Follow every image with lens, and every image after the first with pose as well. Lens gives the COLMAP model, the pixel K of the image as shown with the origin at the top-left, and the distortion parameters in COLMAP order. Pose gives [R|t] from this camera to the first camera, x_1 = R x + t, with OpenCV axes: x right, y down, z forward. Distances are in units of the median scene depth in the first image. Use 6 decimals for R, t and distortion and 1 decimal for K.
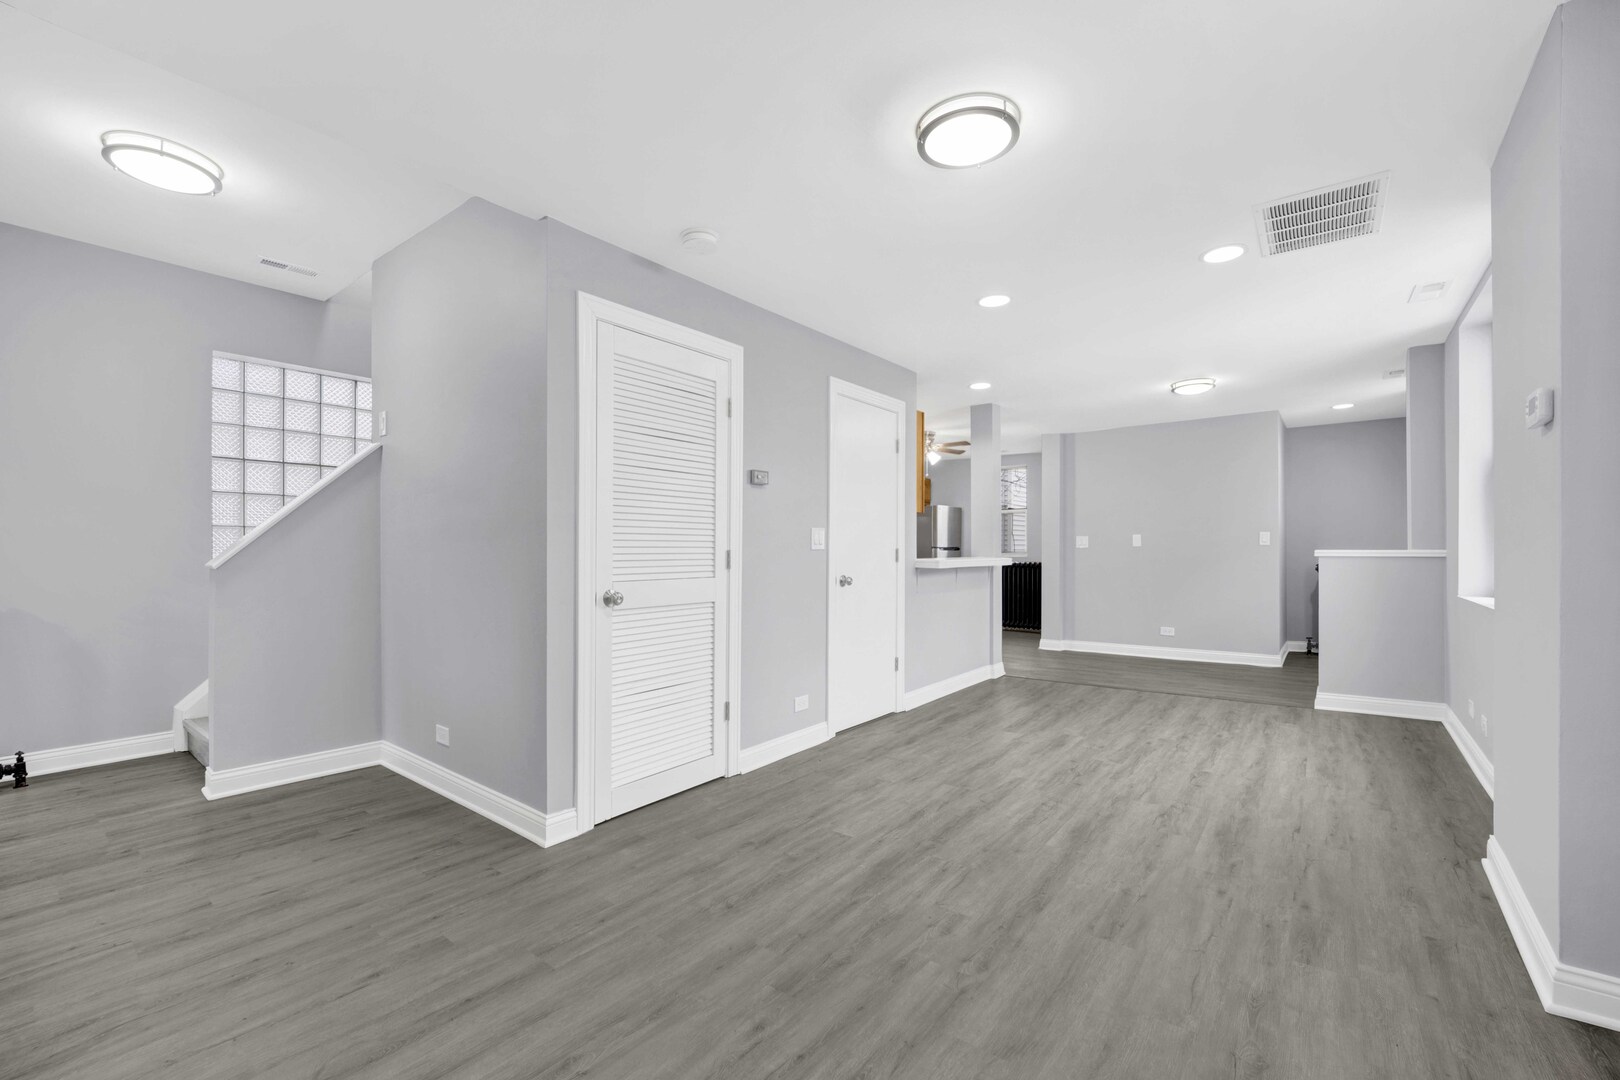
lens RADIAL K [[677.1, 0, 791.2], [0, 677.1, 551.8], [0, 0, 1]] dist [-0.017321, -0.002613]
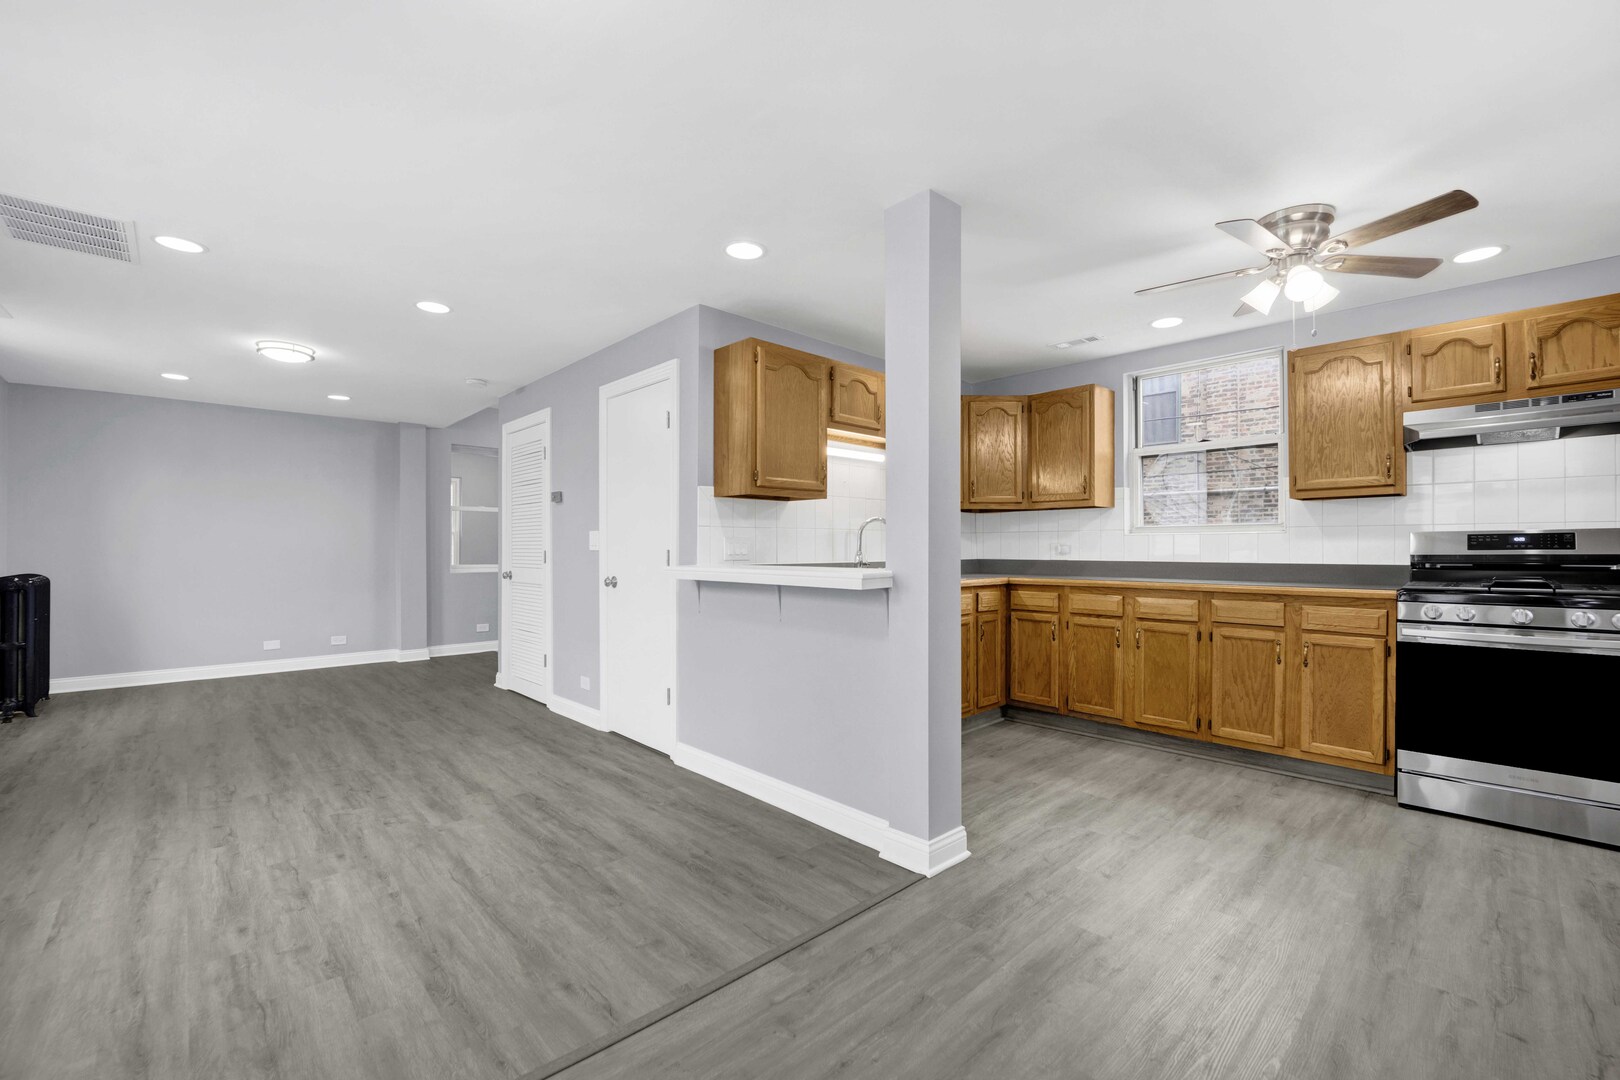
lens RADIAL K [[677.1, 0, 803.4], [0, 677.1, 544.9], [0, 0, 1]] dist [-0.017321, -0.002613]
pose [[-0.149249, -0.002346, -0.988797, 1.228674], [-0.000072, 0.999997, -0.002362, -0.011664], [0.988800, -0.000281, -0.149249, 1.717459]]
